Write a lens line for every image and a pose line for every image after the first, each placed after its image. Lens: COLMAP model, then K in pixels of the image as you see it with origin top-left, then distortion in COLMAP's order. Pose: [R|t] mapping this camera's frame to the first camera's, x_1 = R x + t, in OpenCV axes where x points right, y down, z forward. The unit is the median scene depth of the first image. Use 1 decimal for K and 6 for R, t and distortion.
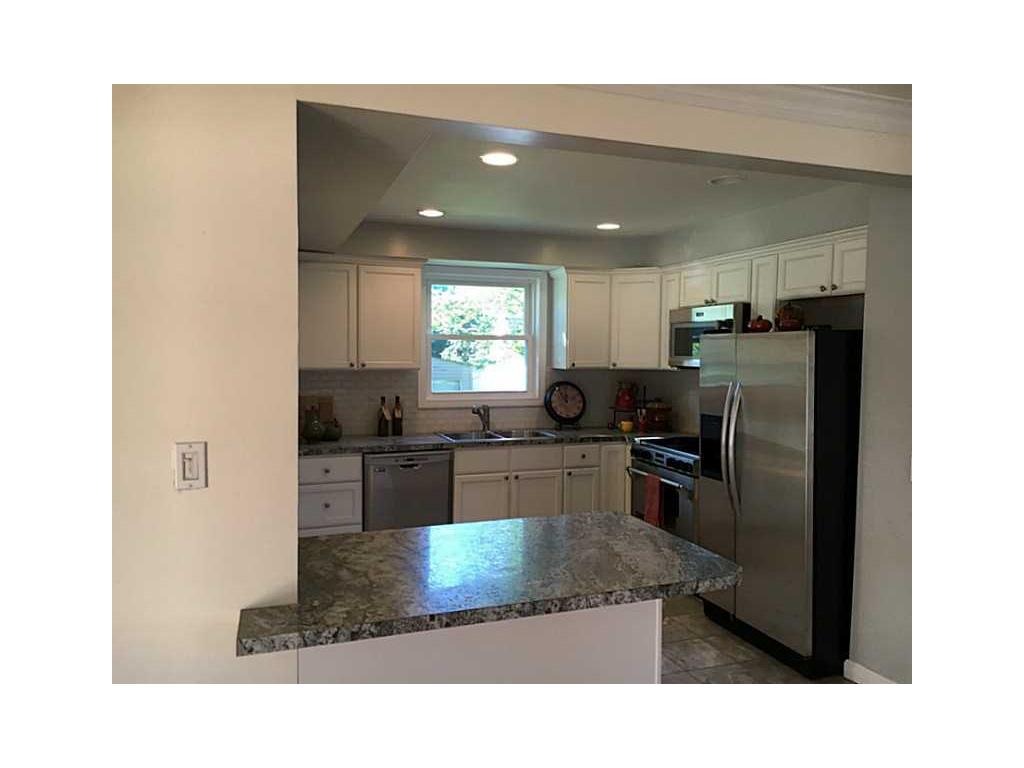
lens RADIAL K [[685.3, 0, 512.0], [0, 685.3, 384.0], [0, 0, 1]] dist [0.048052, -0.001867]
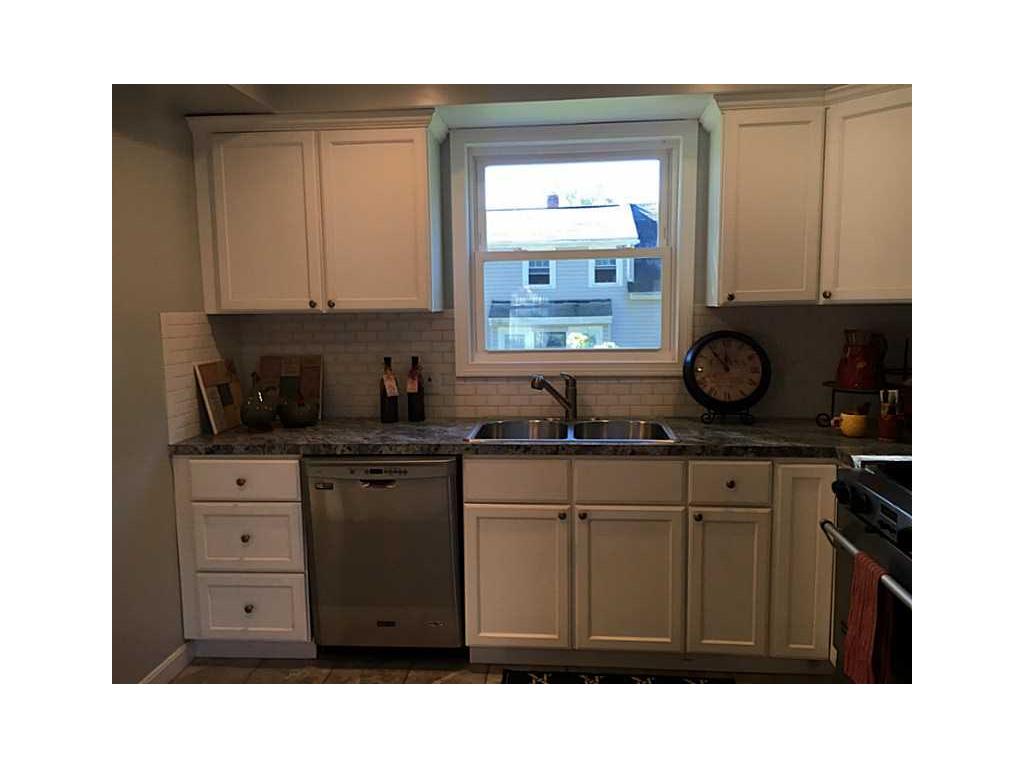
lens RADIAL K [[685.3, 0, 512.0], [0, 685.3, 384.0], [0, 0, 1]] dist [0.048052, -0.001867]
pose [[0.899965, 0.028857, -0.435006, 0.175577], [0.000240, 0.997774, 0.066687, 0.001661], [0.435963, -0.060121, 0.897954, 0.499980]]
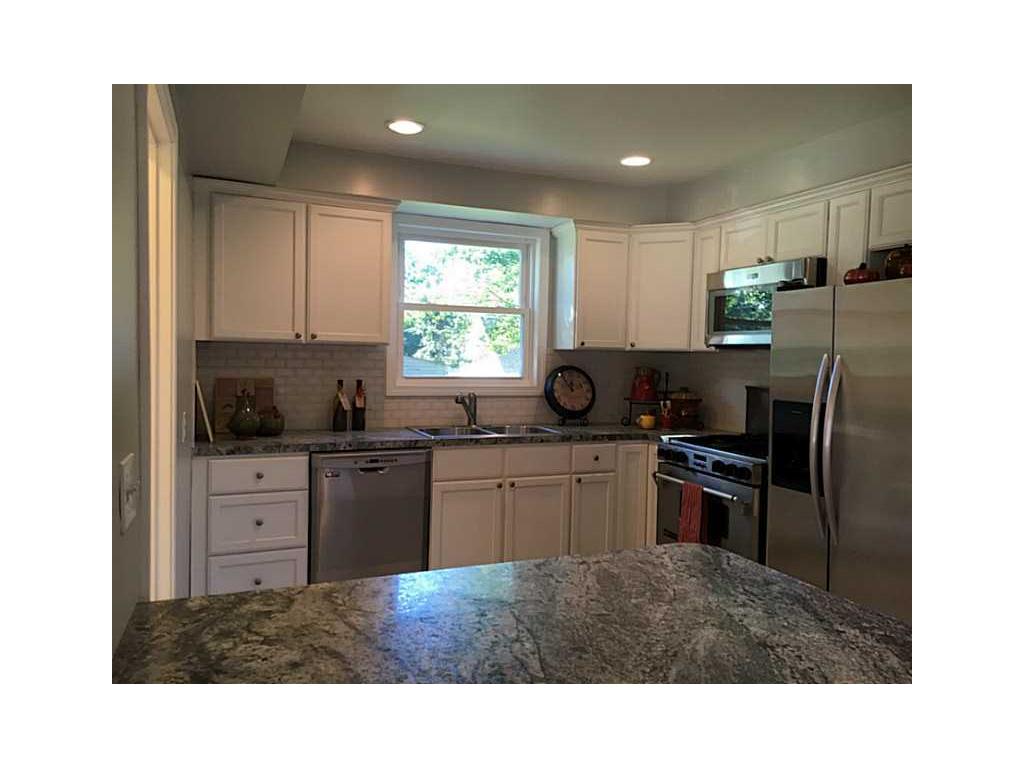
lens RADIAL K [[685.3, 0, 512.0], [0, 685.3, 384.0], [0, 0, 1]] dist [0.048052, -0.001867]
pose [[0.999135, 0.010525, 0.040232, -0.025477], [-0.010238, 0.999921, -0.007353, 0.026847], [-0.040306, 0.006935, 0.999163, 0.217320]]
